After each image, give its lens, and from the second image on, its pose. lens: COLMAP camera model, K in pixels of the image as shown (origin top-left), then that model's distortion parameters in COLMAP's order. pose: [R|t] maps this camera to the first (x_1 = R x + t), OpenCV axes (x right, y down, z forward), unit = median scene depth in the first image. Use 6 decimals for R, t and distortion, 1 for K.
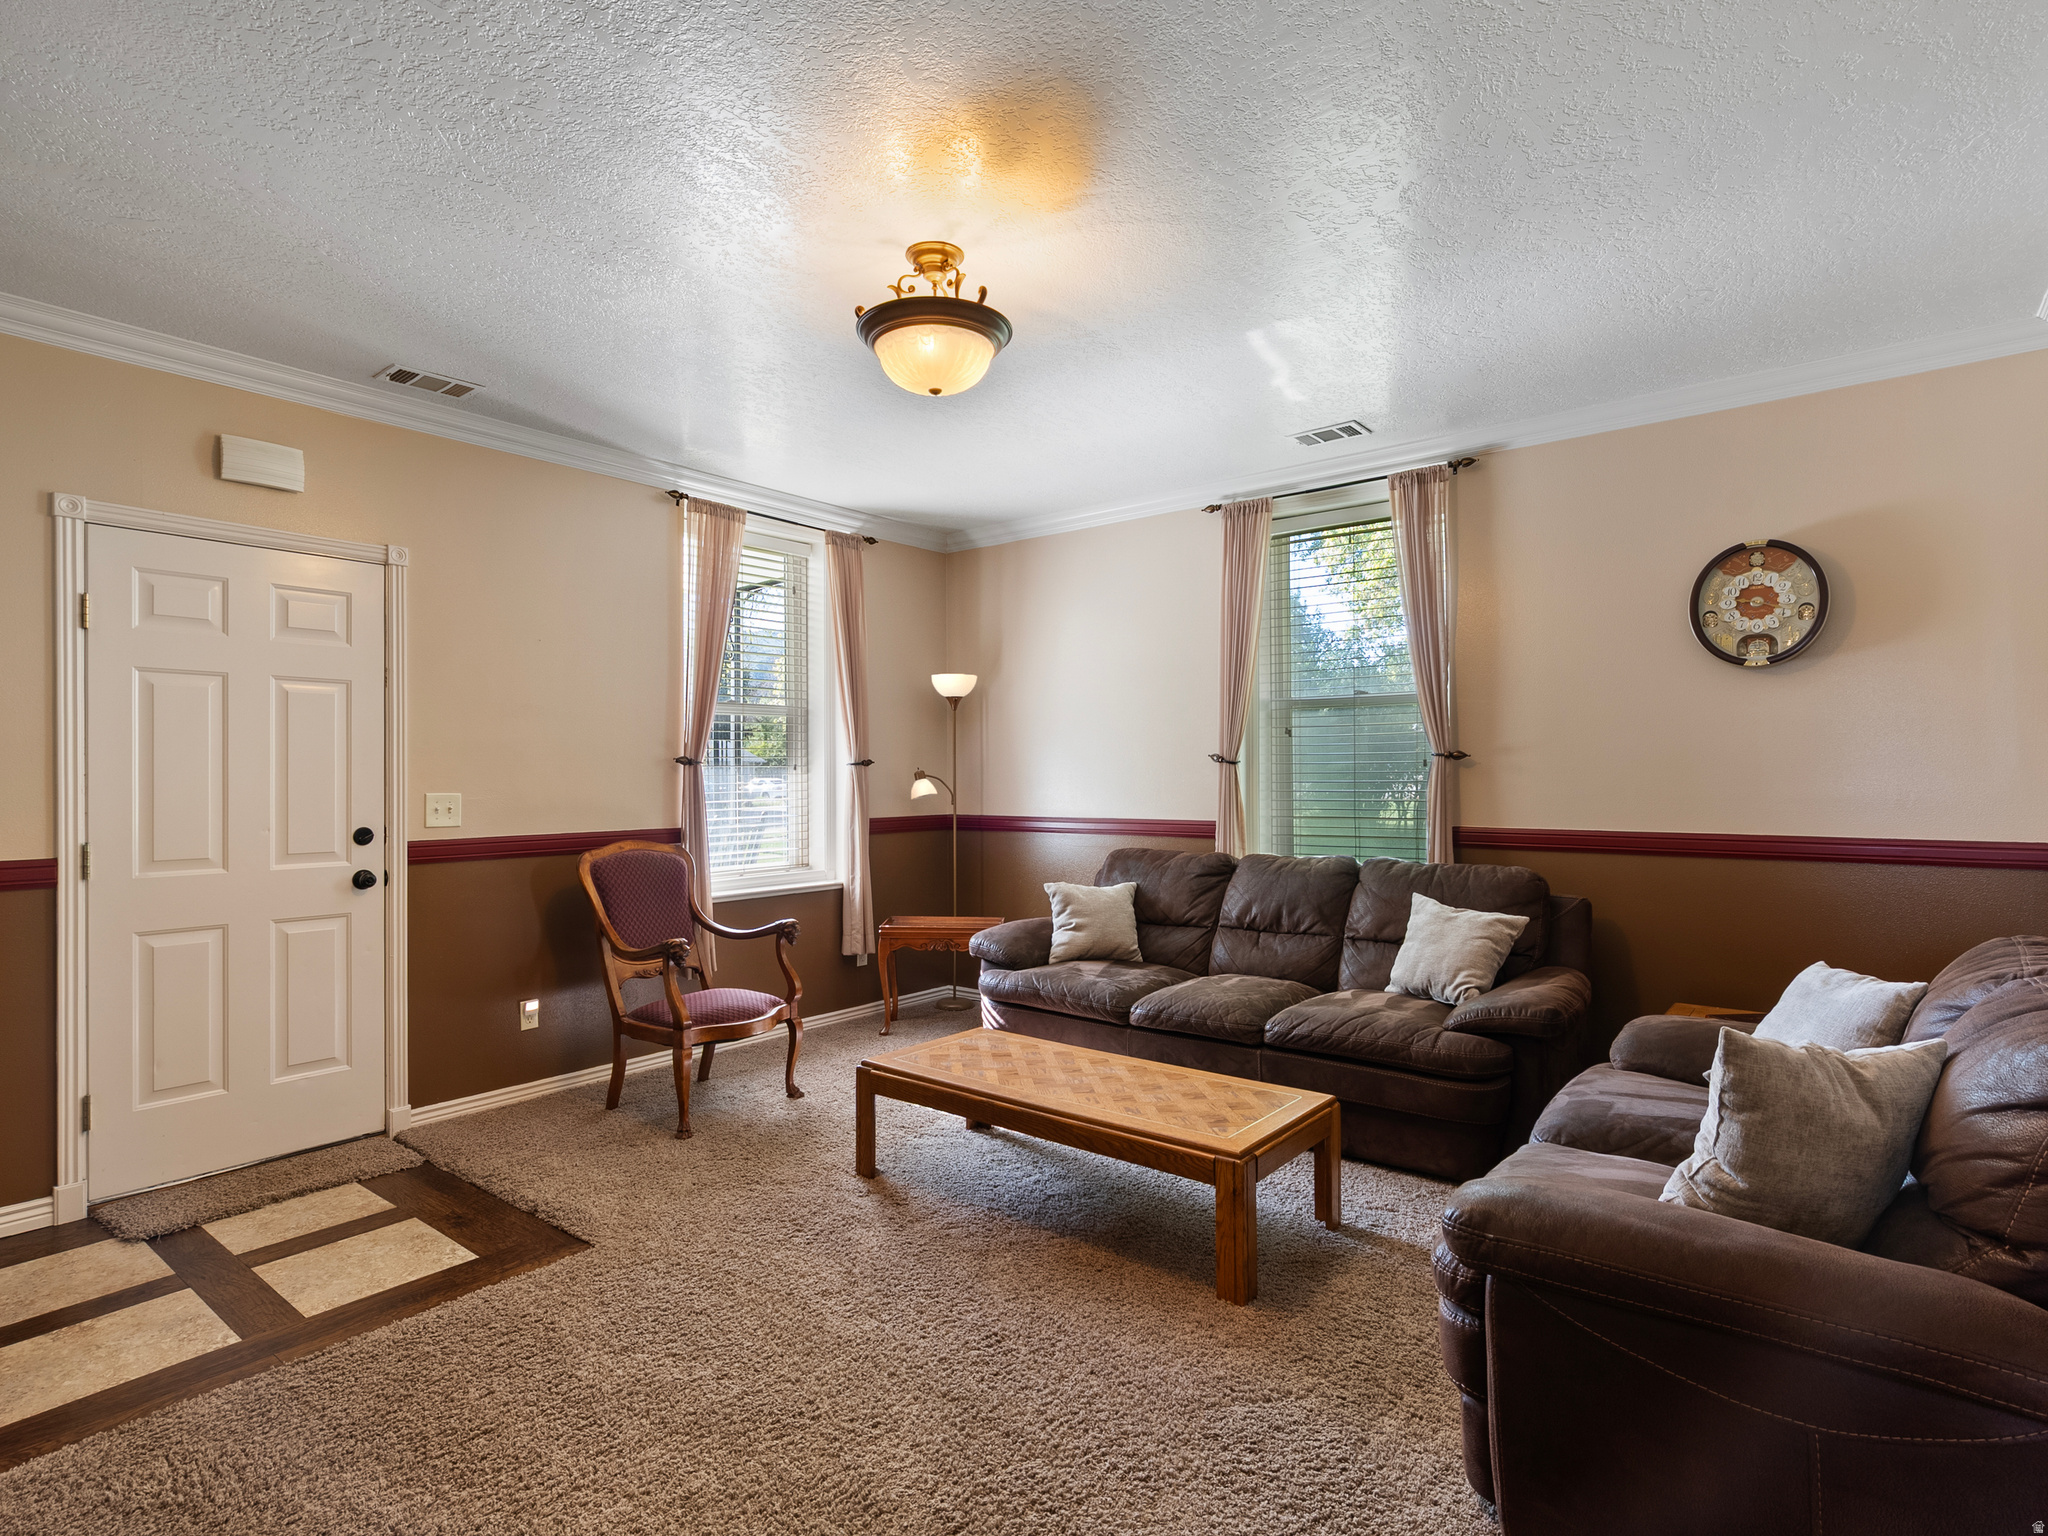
lens RADIAL K [[1058.7, 0, 1024.0], [0, 1058.7, 768.0], [0, 0, 1]] dist [-0.002608, 0.000200]
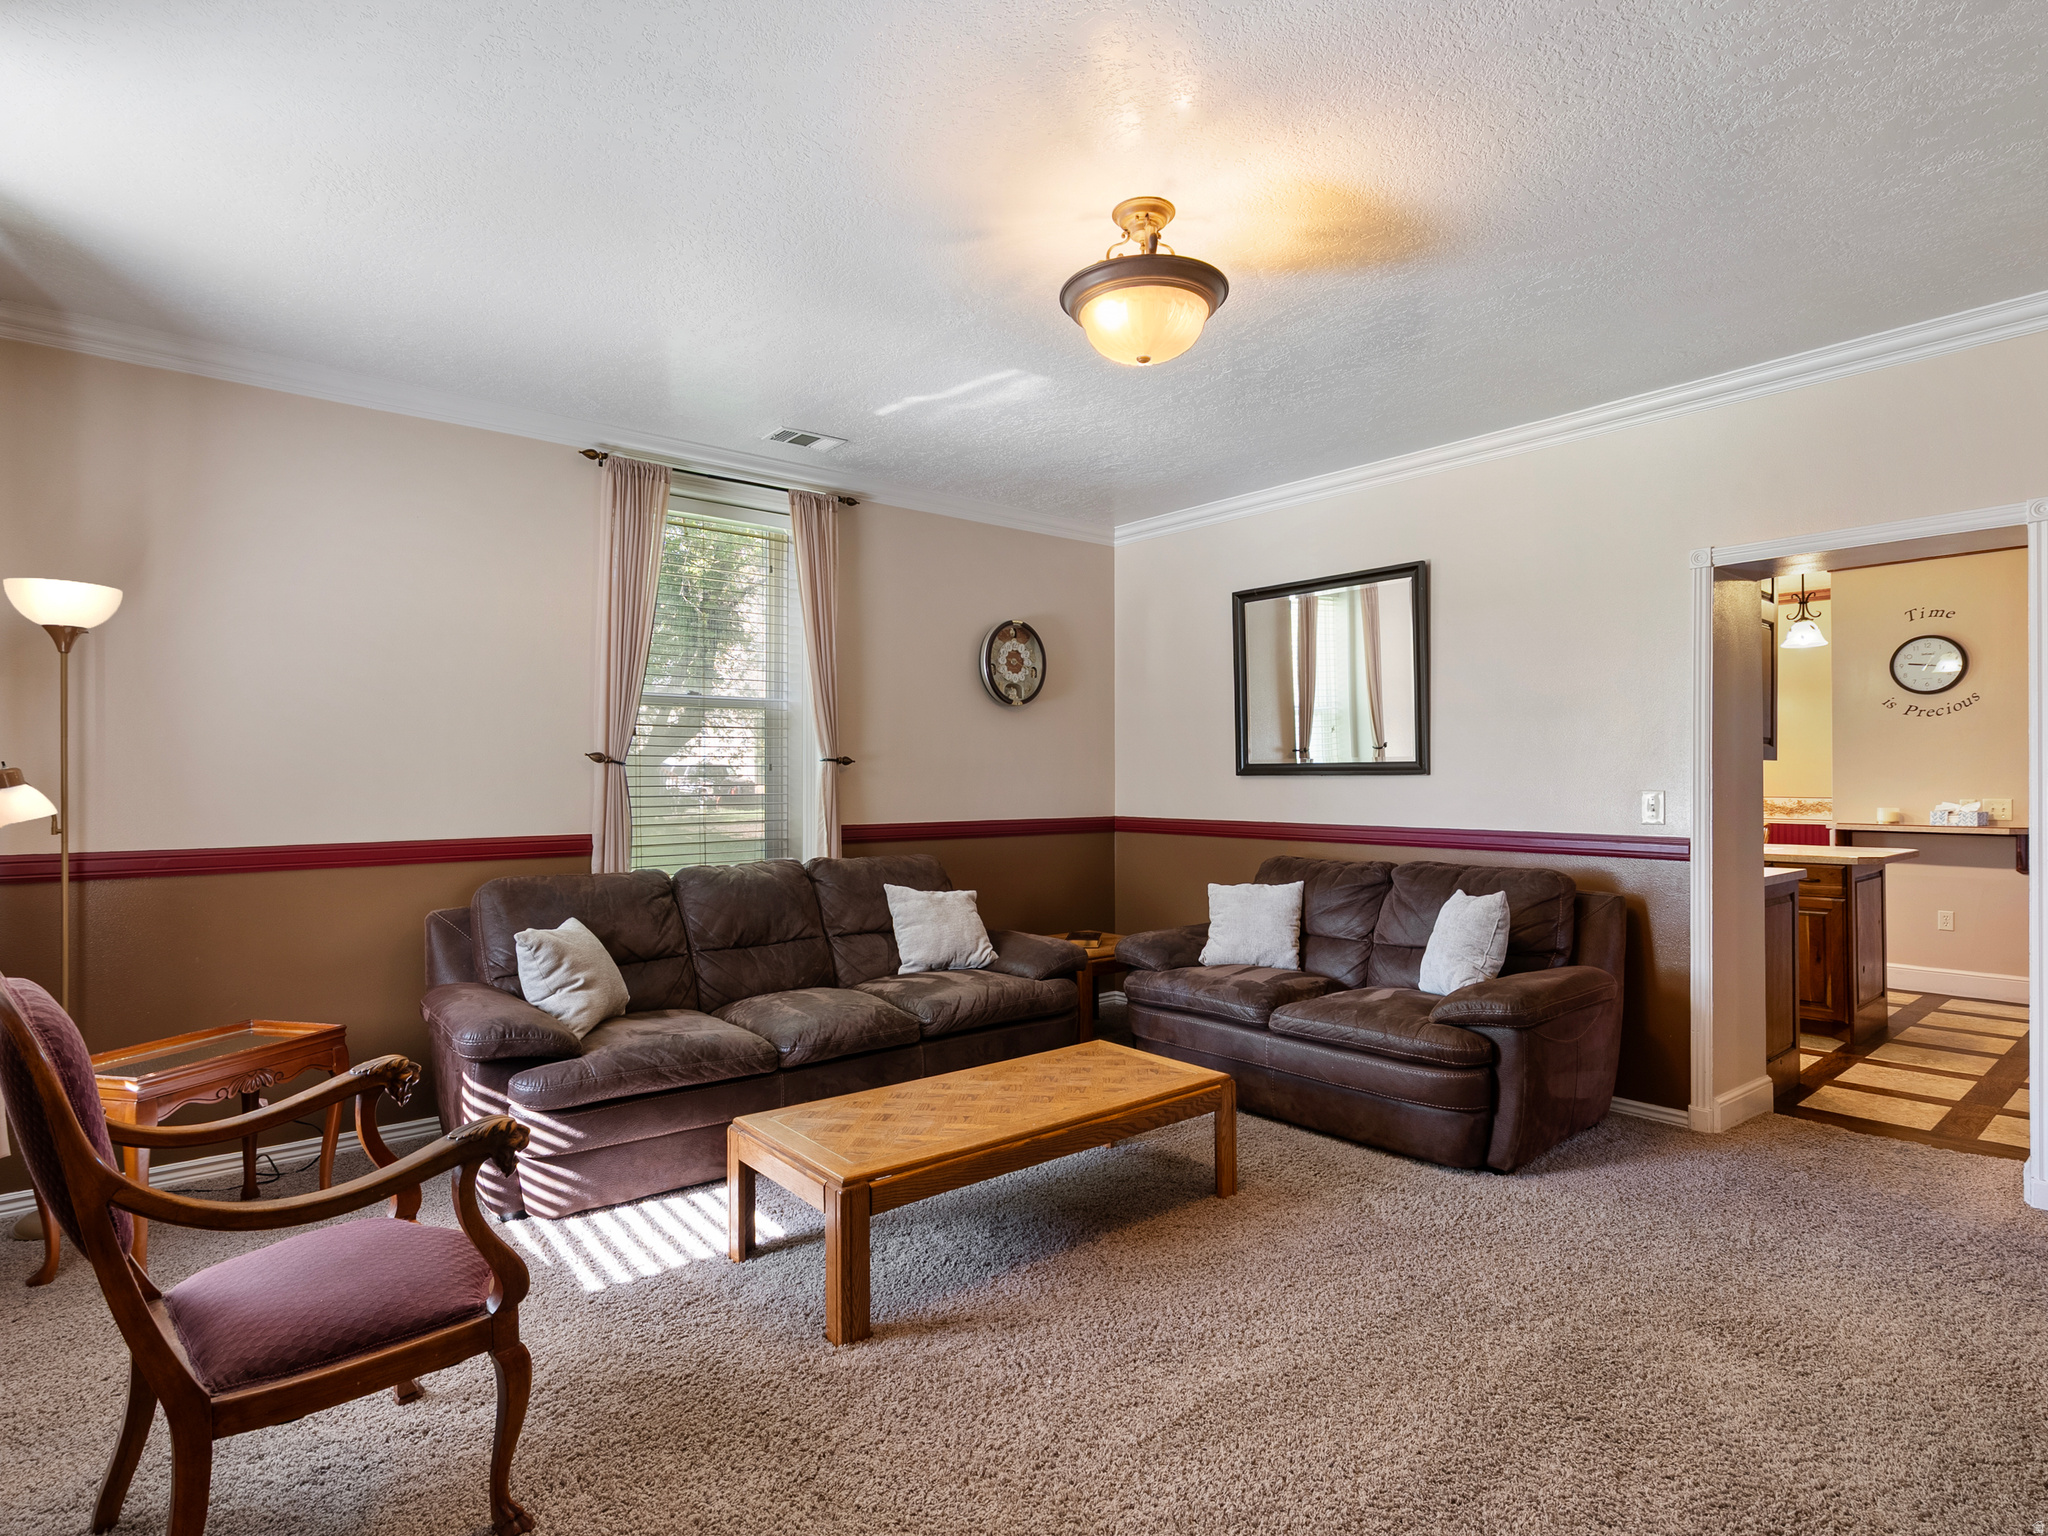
lens RADIAL K [[1058.7, 0, 1024.0], [0, 1058.7, 768.0], [0, 0, 1]] dist [-0.002608, 0.000200]
pose [[0.206631, 0.013966, 0.978319, -0.747899], [-0.003702, 0.999902, -0.013492, 0.011611], [-0.978412, -0.000833, 0.206662, 0.676729]]
